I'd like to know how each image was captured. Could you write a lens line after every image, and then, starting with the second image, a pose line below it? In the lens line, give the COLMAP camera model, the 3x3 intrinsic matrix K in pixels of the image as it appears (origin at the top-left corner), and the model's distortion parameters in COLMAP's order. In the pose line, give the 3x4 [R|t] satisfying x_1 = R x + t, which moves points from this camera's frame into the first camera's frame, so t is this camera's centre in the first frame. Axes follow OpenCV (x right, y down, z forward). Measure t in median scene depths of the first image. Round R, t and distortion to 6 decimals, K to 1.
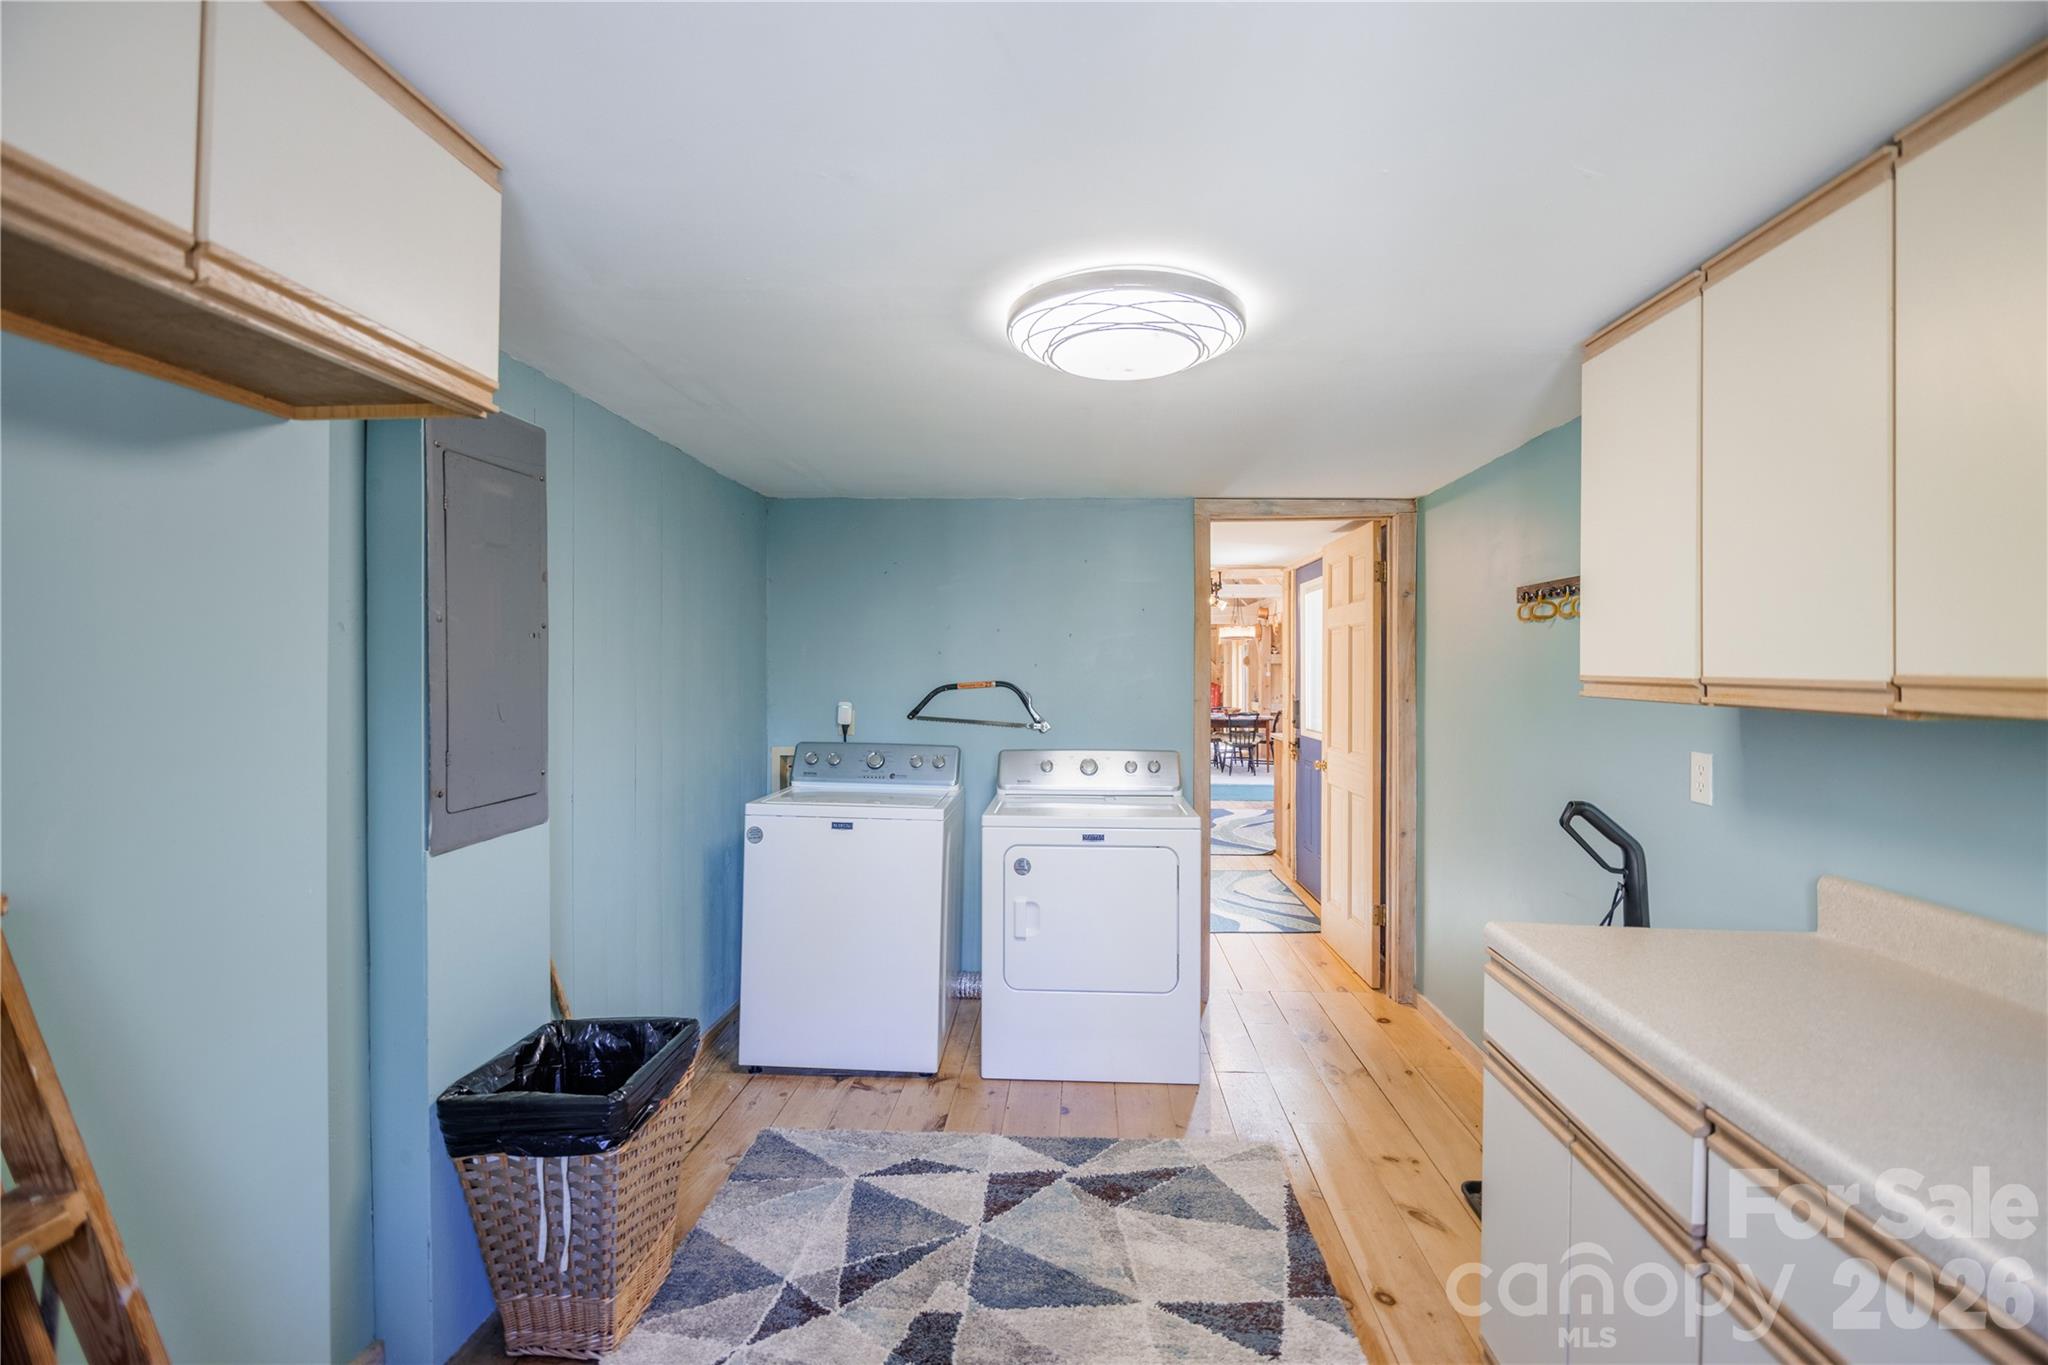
lens RADIAL K [[913.4, 0, 1030.8], [0, 913.4, 680.5], [0, 0, 1]] dist [-0.005087, -0.000407]
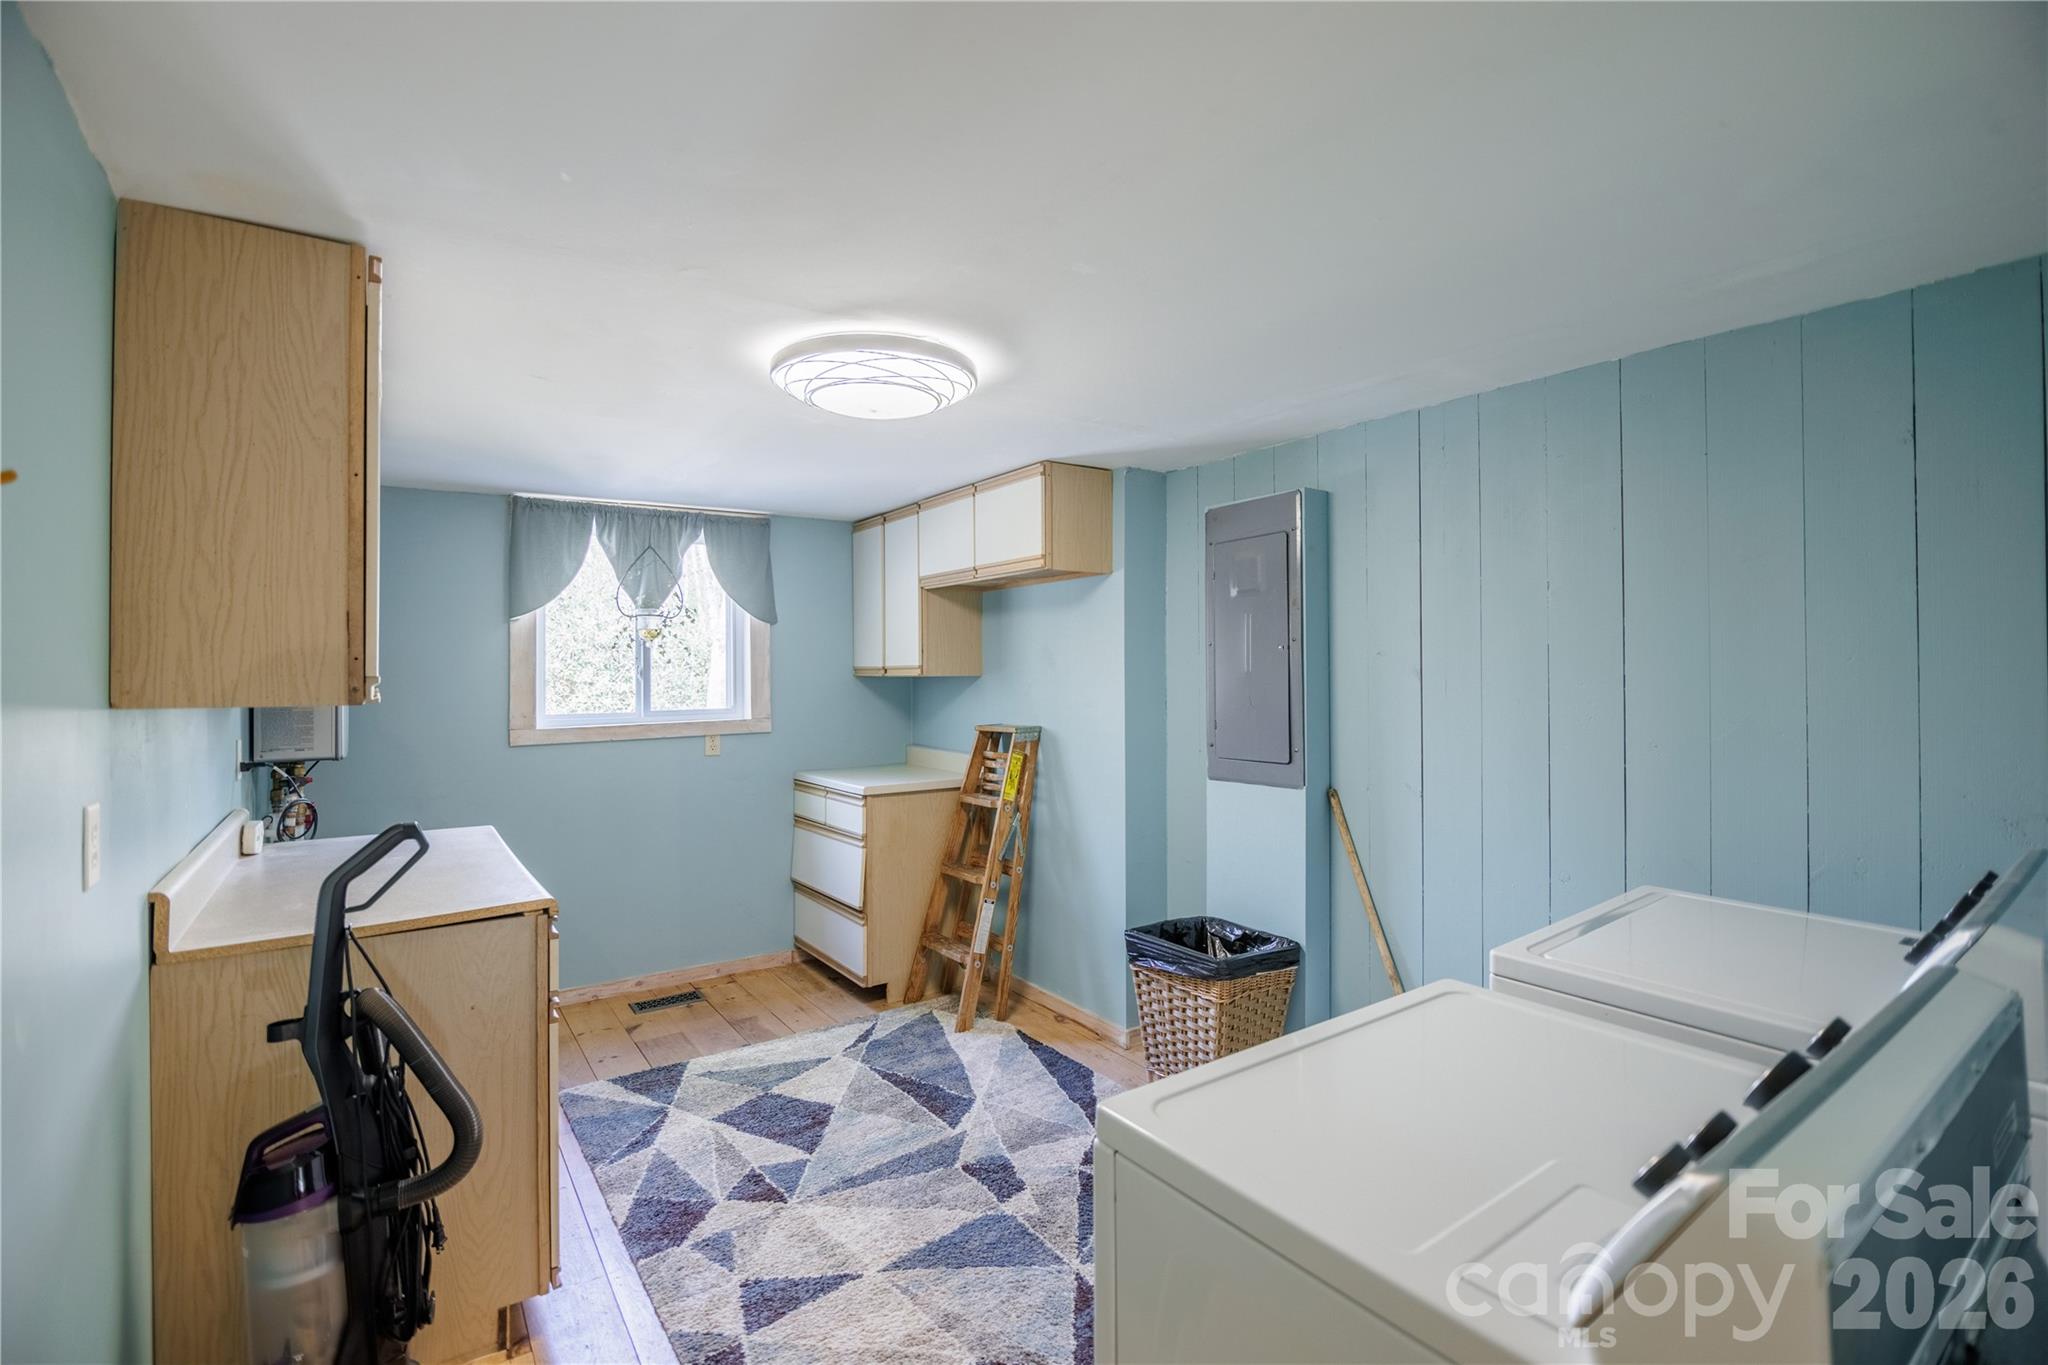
lens RADIAL K [[913.4, 0, 1032.6], [0, 913.4, 679.2], [0, 0, 1]] dist [-0.005087, -0.000407]
pose [[-0.778953, 0.001274, -0.627081, 0.647779], [0.000033, 0.999998, 0.001990, -0.008326], [0.627083, 0.001530, -0.778951, 1.950568]]
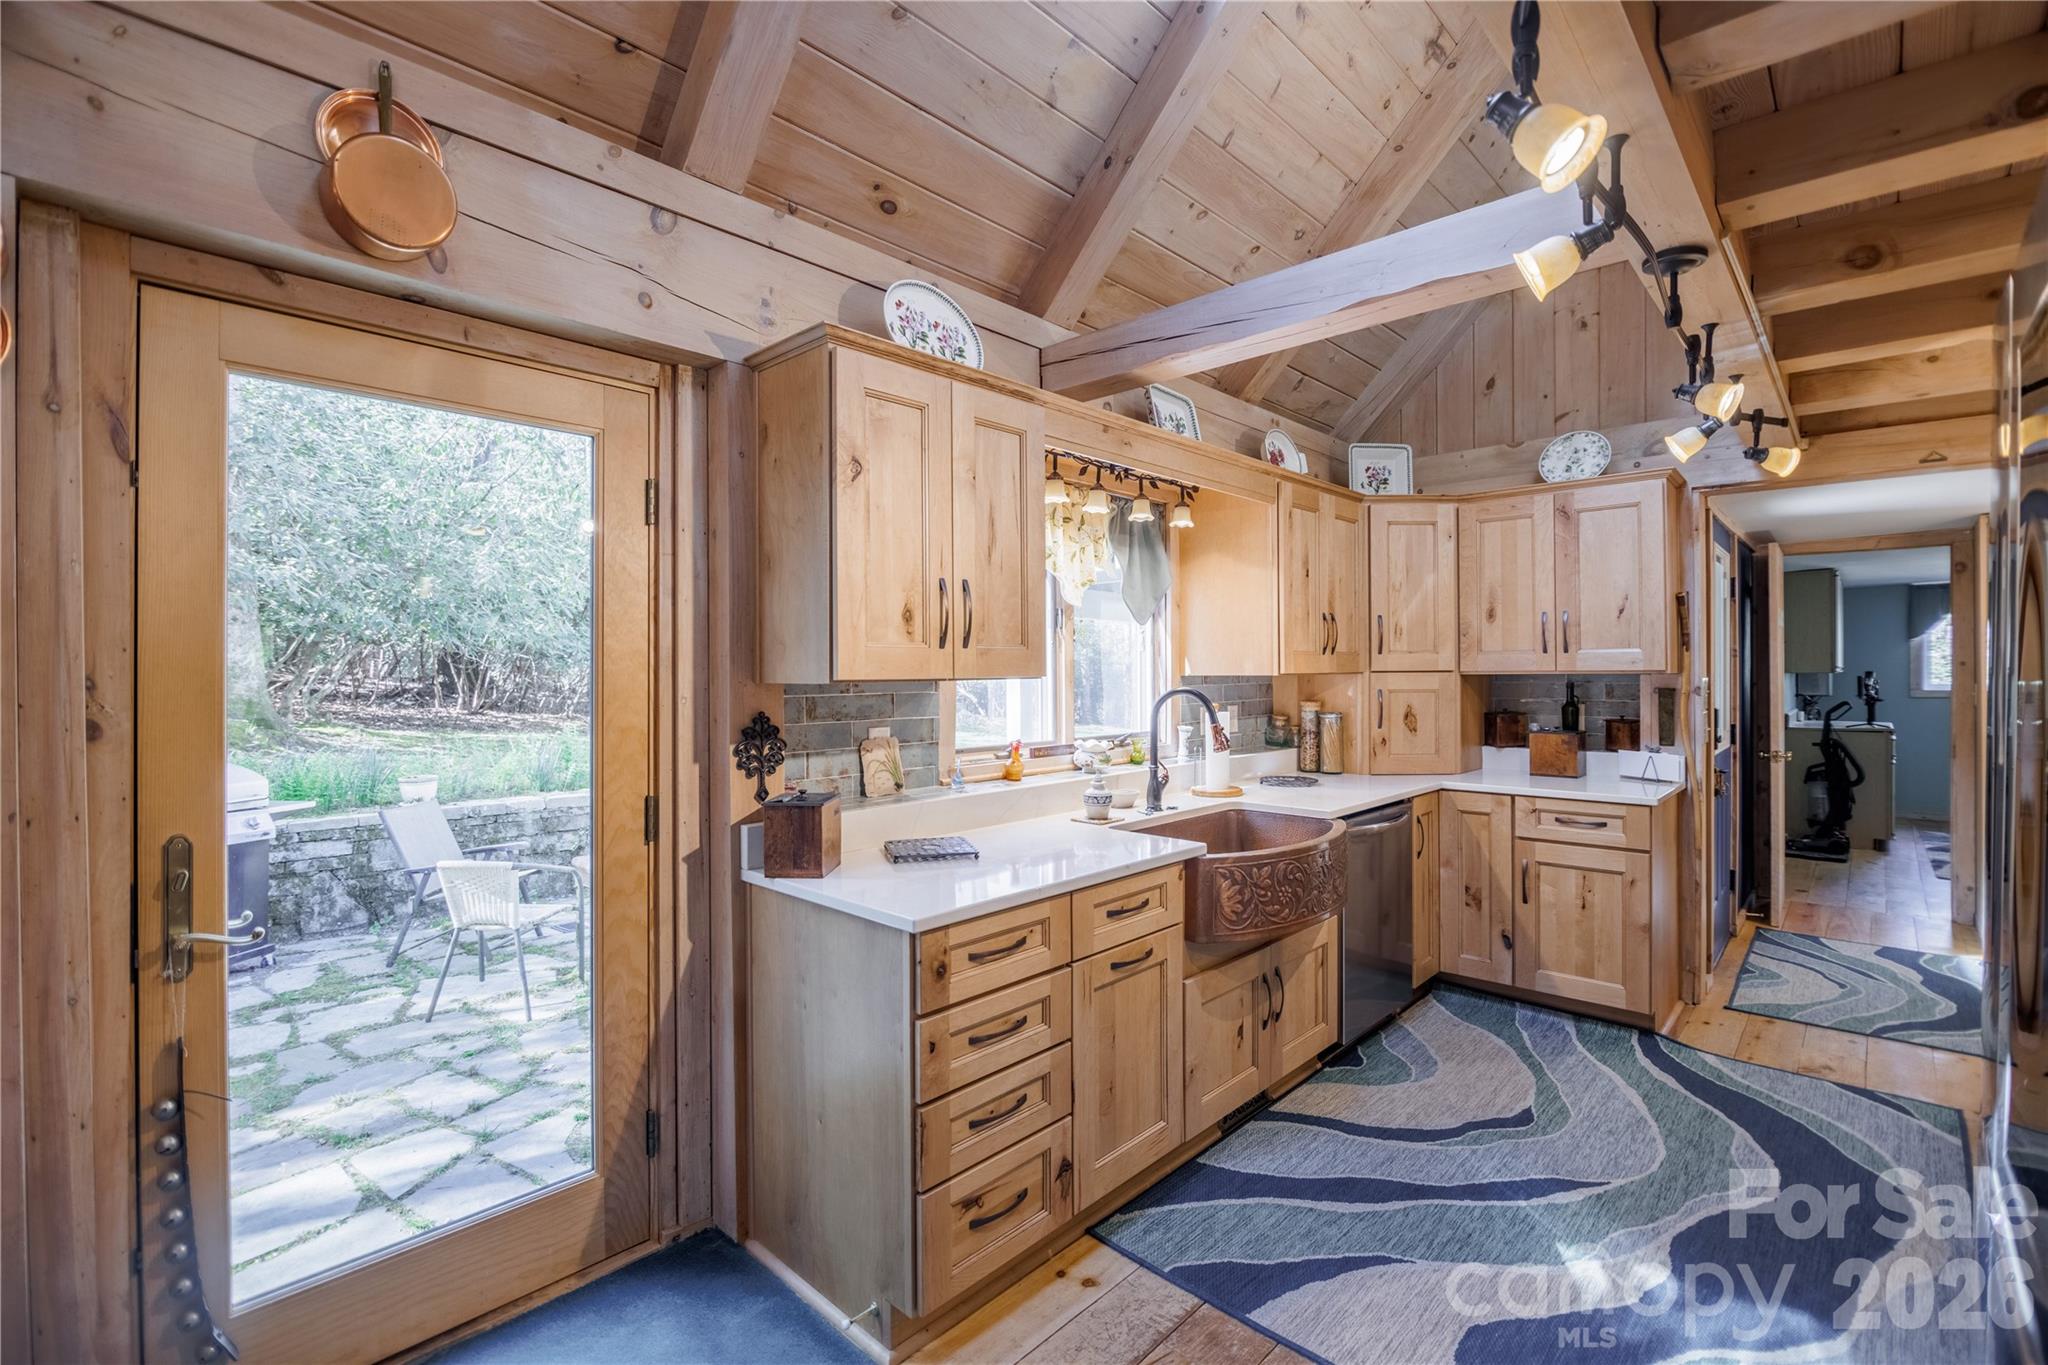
lens RADIAL K [[913.4, 0, 1022.6], [0, 913.4, 681.1], [0, 0, 1]] dist [-0.005087, -0.000407]
pose [[-0.769187, -0.007892, 0.638975, 0.771155], [-0.001706, 0.999946, 0.010296, 0.023786], [-0.639021, 0.006829, -0.769159, 5.537742]]
